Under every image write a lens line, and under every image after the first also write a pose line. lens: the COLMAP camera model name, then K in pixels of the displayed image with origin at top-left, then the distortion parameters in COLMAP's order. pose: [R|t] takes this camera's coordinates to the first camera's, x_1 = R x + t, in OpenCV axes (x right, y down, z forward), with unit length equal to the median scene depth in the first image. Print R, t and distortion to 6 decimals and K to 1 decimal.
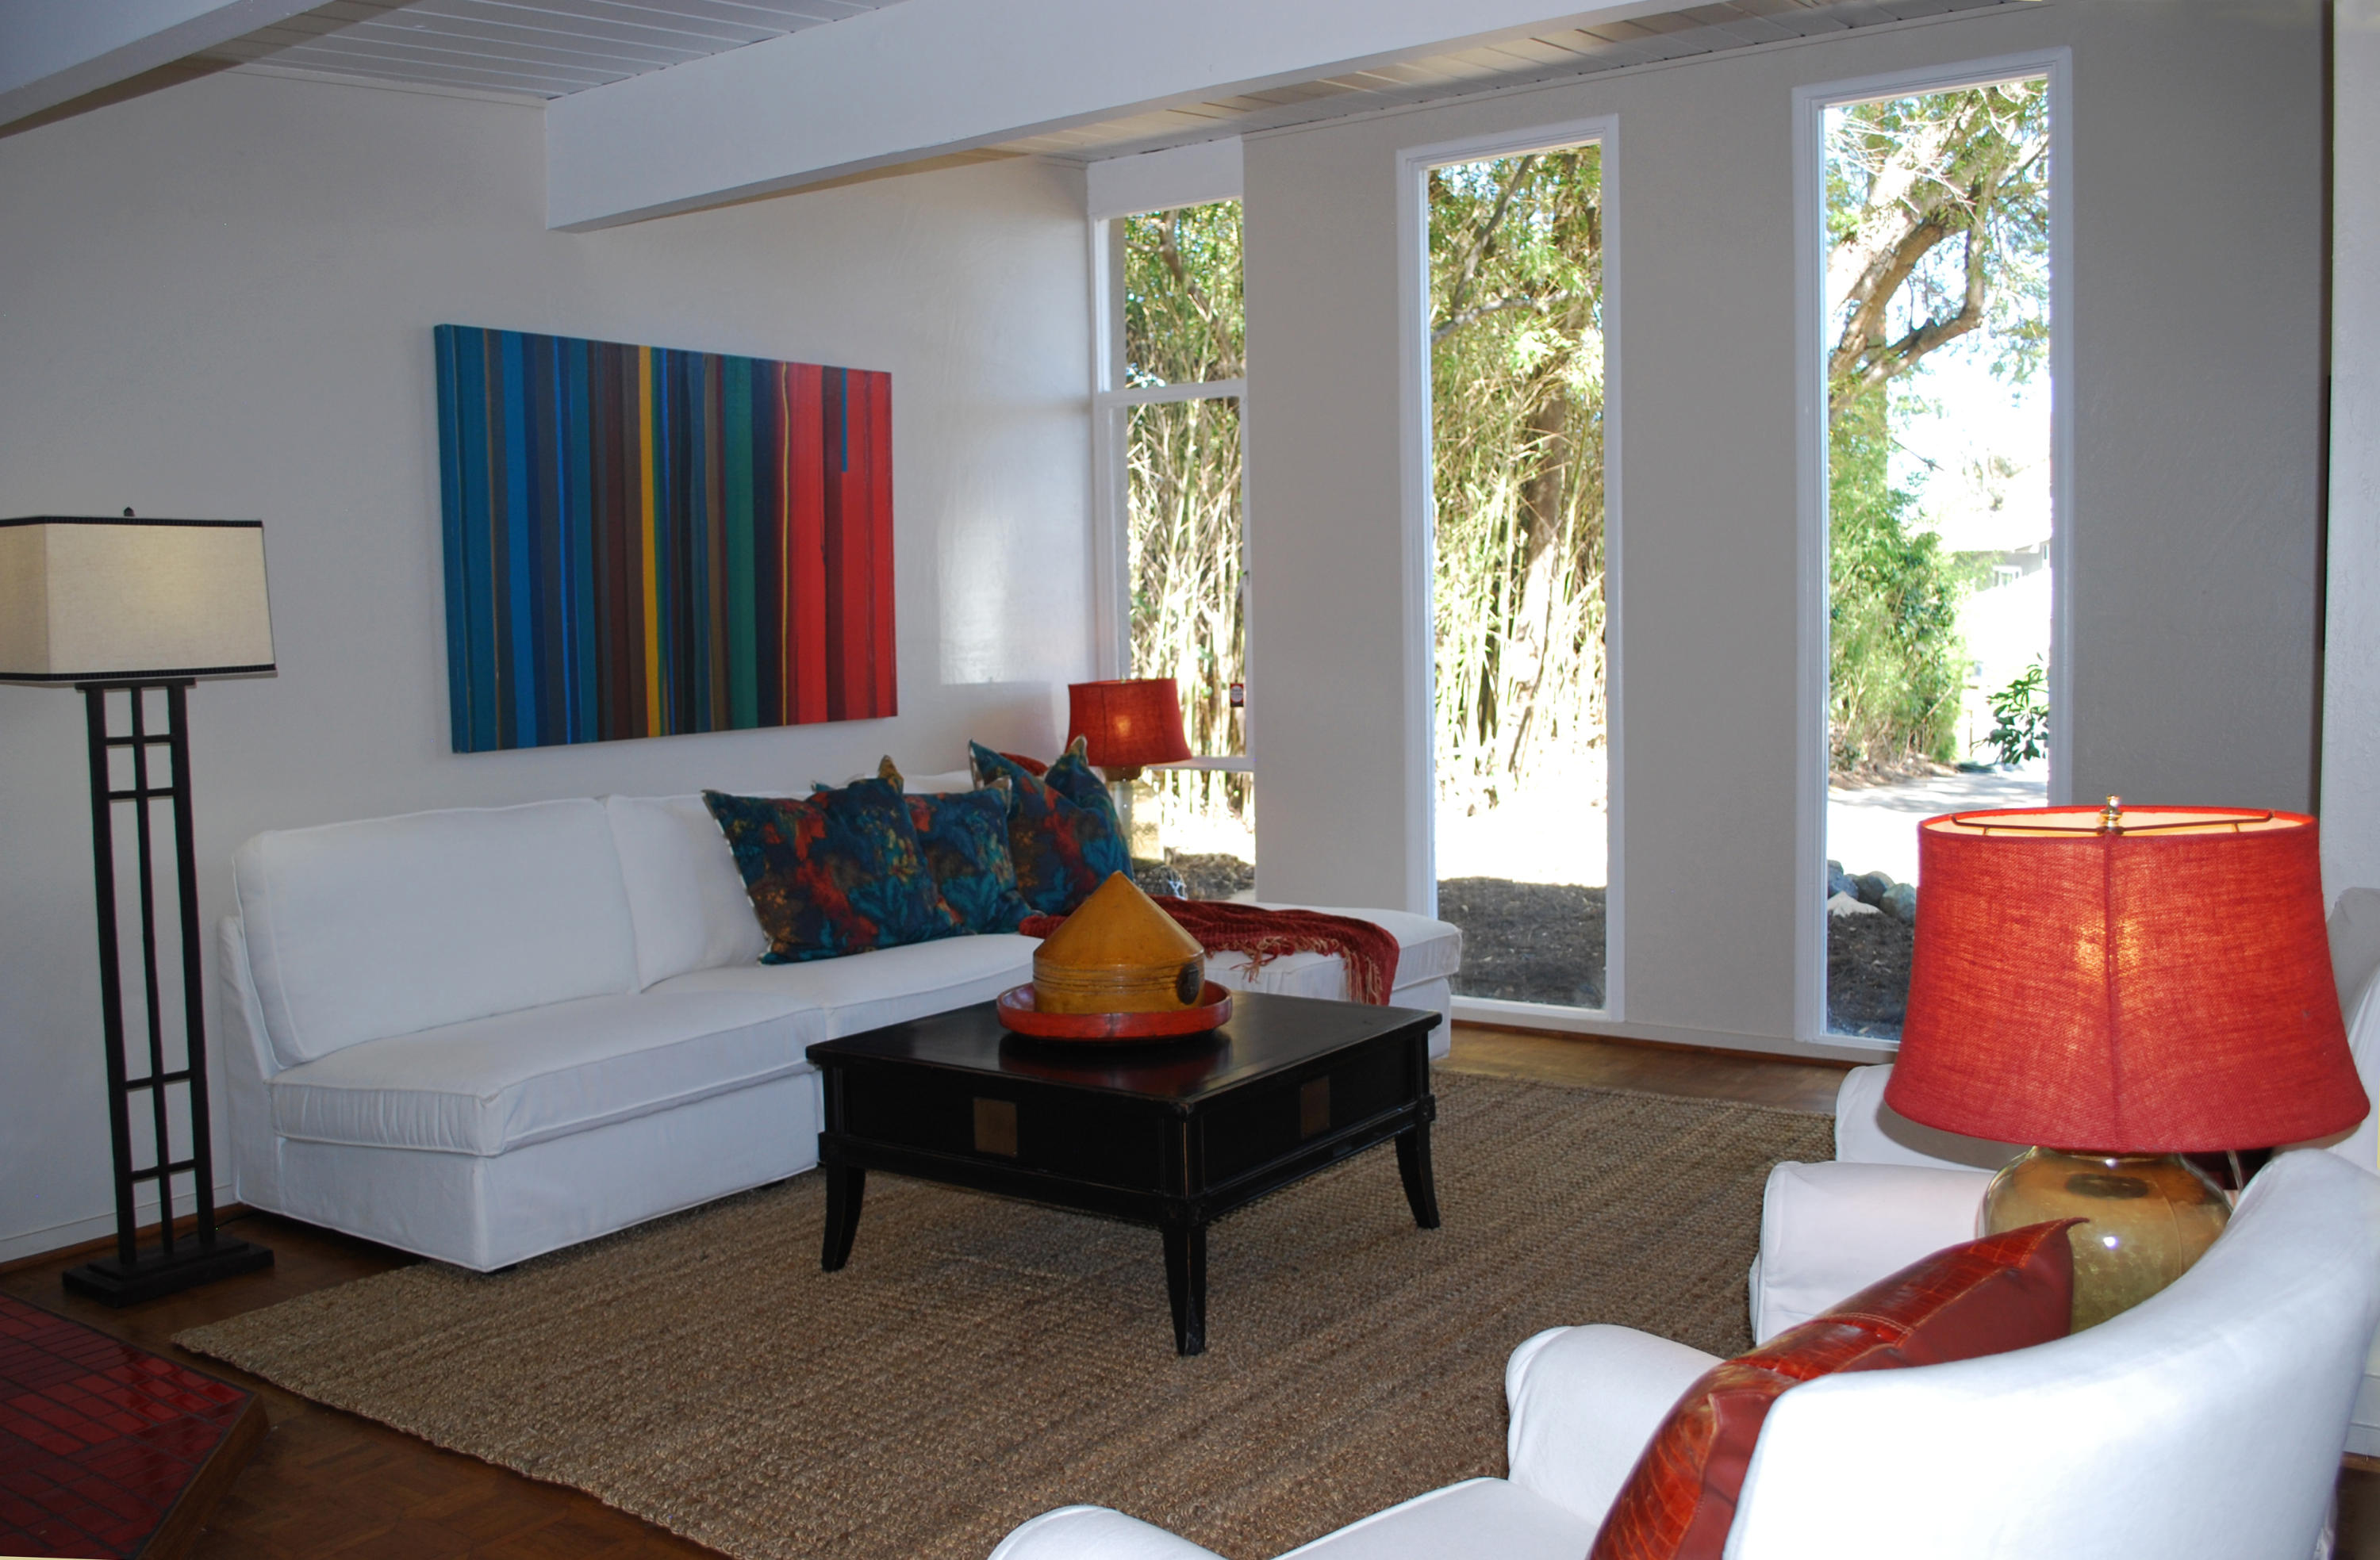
lens RADIAL K [[2048.9, 0, 1186.7], [0, 2048.9, 764.6], [0, 0, 1]] dist [-0.017907, -0.002556]
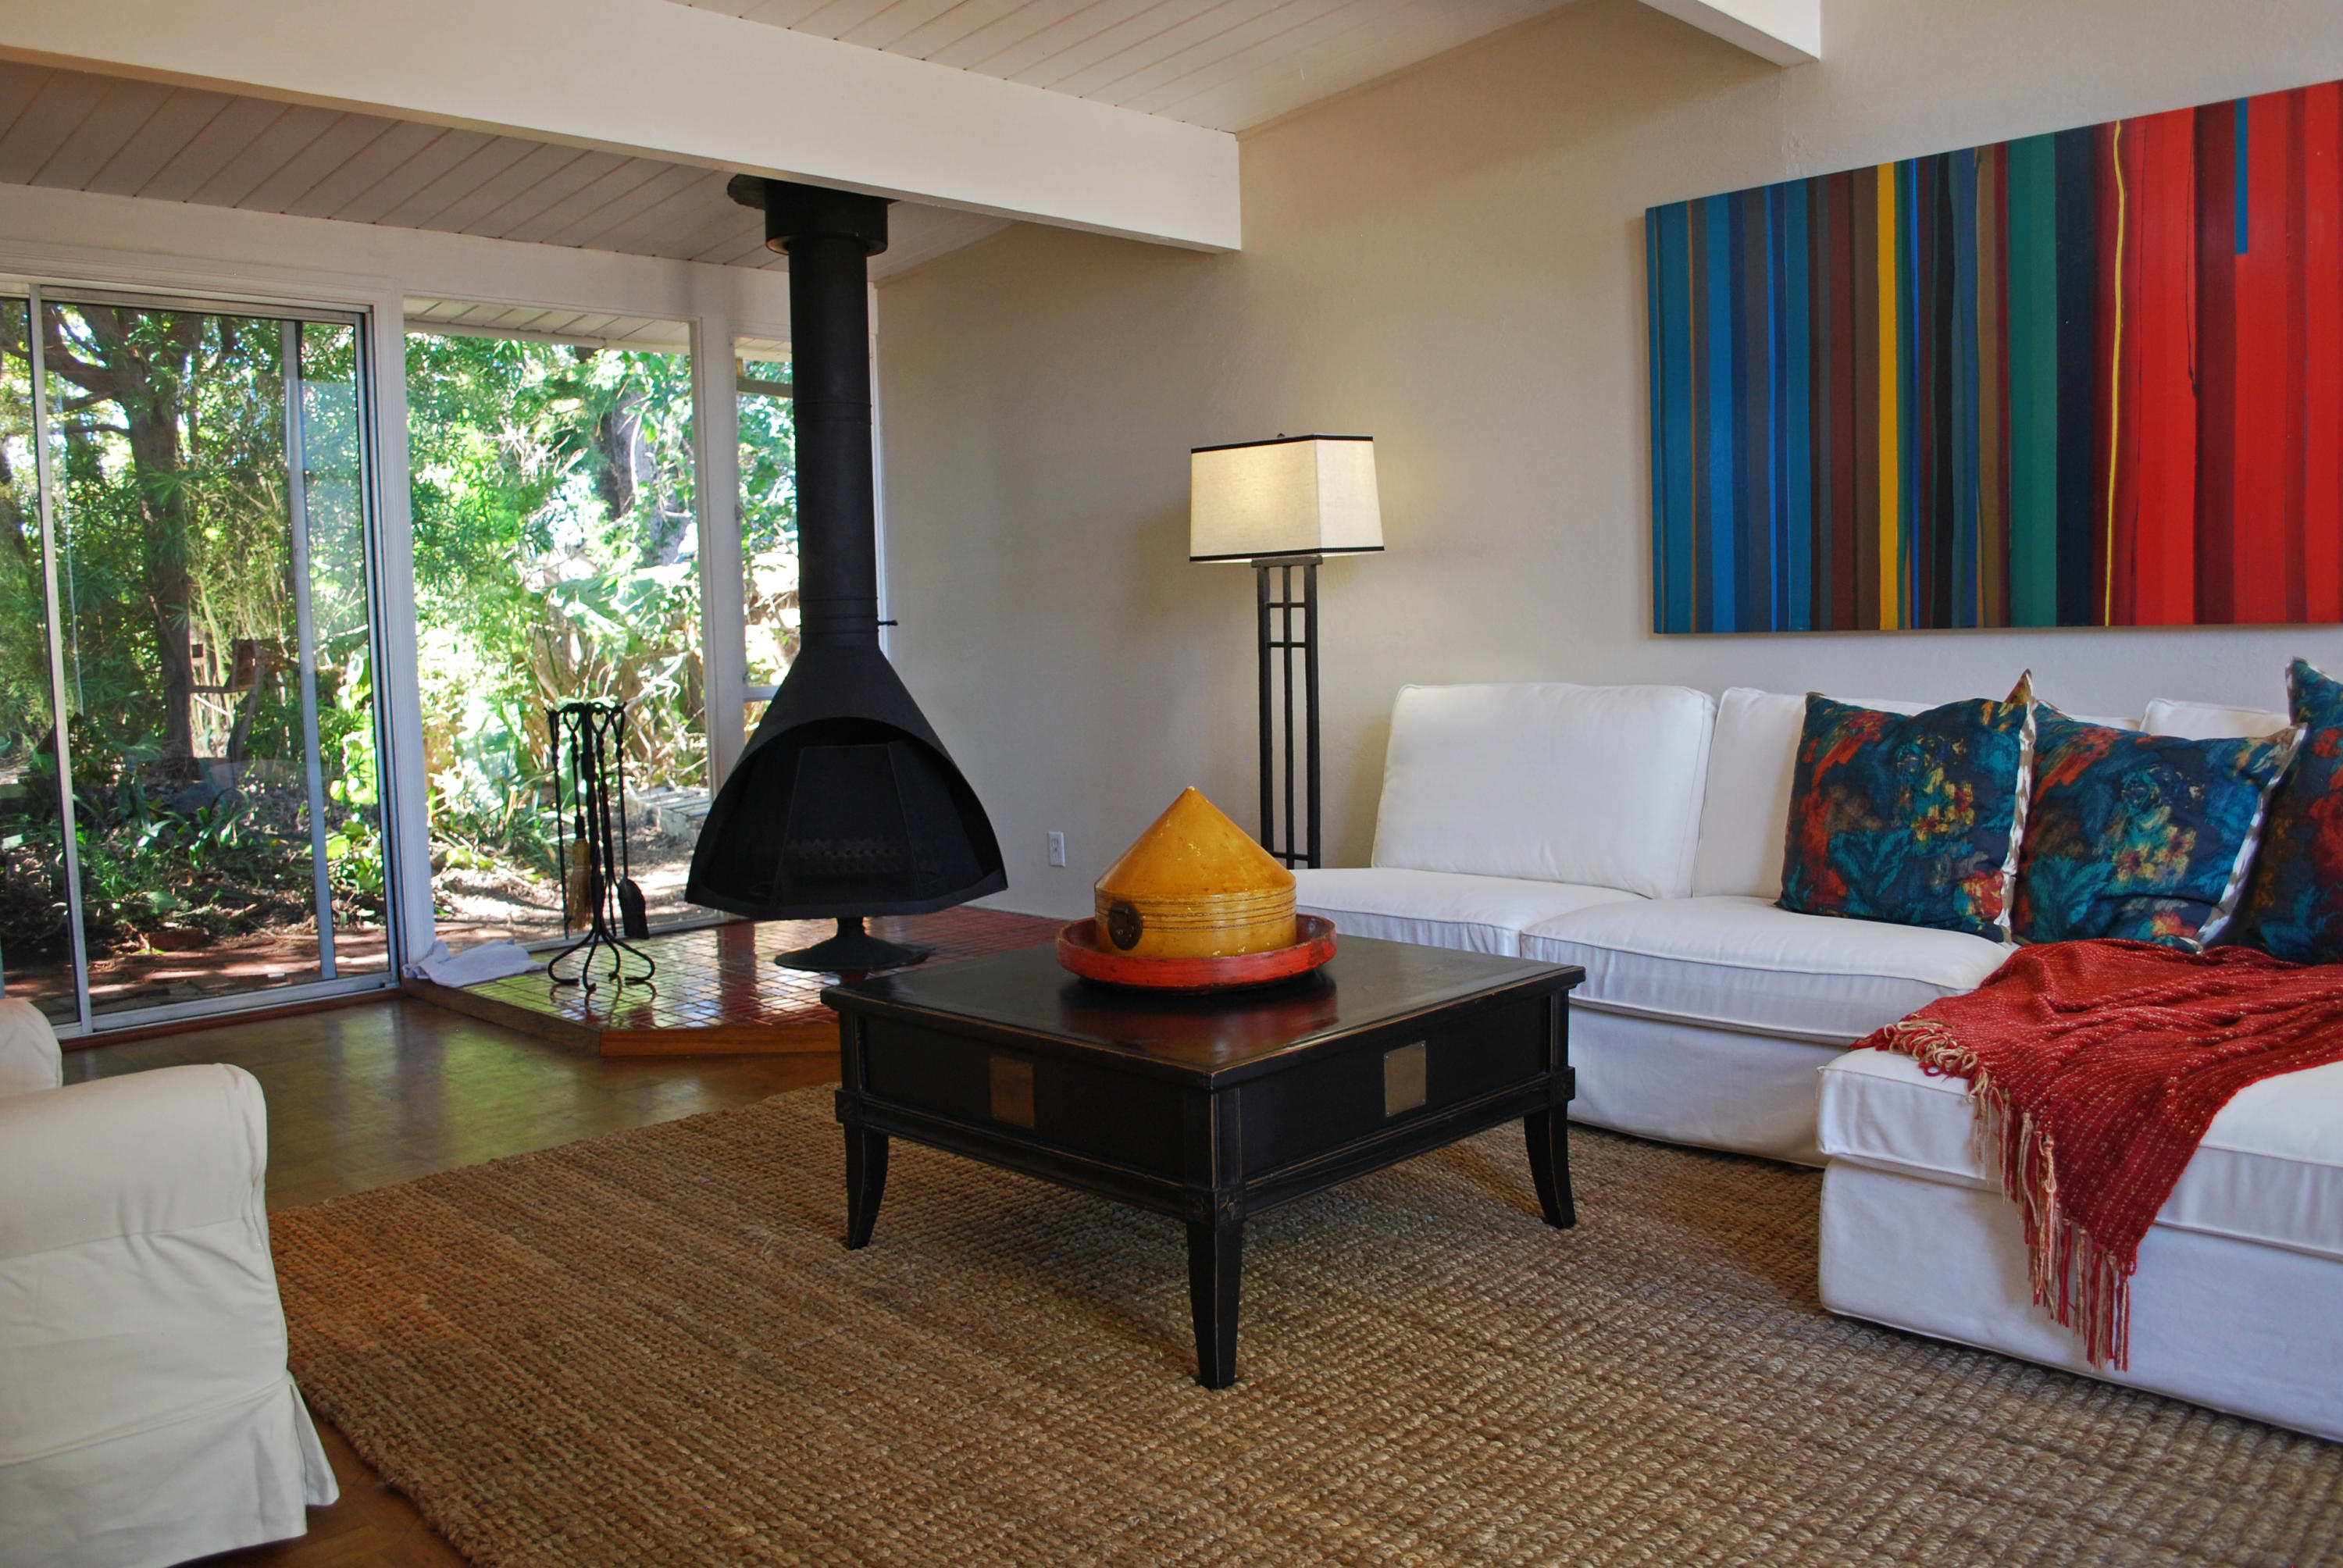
lens RADIAL K [[1847.5, 0, 1170.7], [0, 1847.5, 791.5], [0, 0, 1]] dist [-0.079077, 0.008671]
pose [[-0.149501, 0.108272, -0.982816, 0.540317], [-0.051948, 0.991754, 0.117159, -0.021699], [0.987396, 0.068571, -0.142644, 0.843682]]
